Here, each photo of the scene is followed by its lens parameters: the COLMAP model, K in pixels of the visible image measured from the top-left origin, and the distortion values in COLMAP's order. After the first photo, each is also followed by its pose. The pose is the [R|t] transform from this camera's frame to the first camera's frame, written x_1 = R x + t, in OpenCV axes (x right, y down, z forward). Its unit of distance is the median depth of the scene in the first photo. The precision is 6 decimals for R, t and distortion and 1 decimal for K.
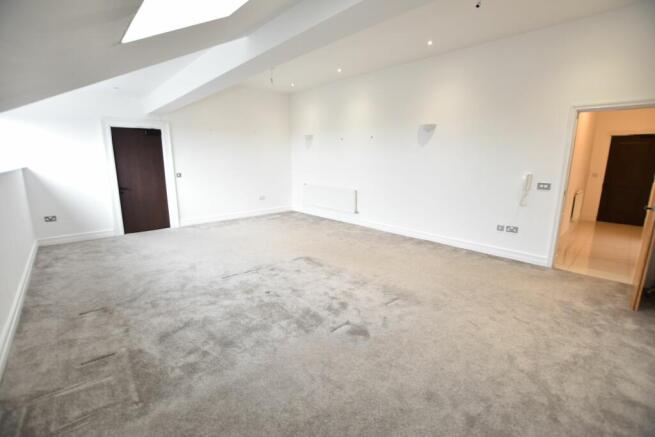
lens RADIAL K [[290.9, 0, 327.5], [0, 290.9, 218.5], [0, 0, 1]] dist [-0.027104, 0.000003]
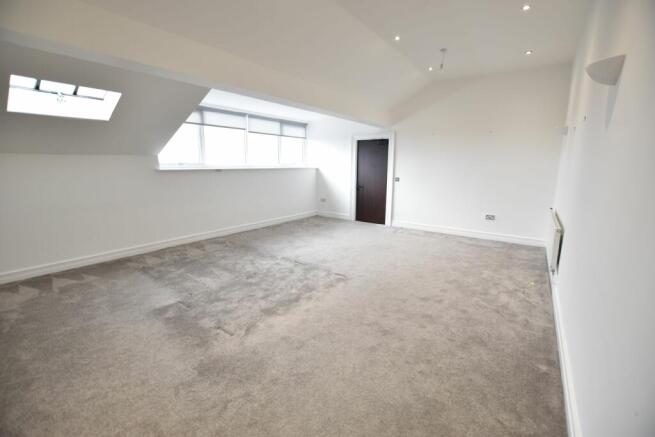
lens RADIAL K [[290.9, 0, 327.5], [0, 290.9, 218.5], [0, 0, 1]] dist [-0.027104, 0.000003]
pose [[0.197226, 0.184370, -0.962865, 0.573423], [-0.199970, 0.969074, 0.144598, -0.125037], [0.959747, 0.164025, 0.227995, 0.574923]]
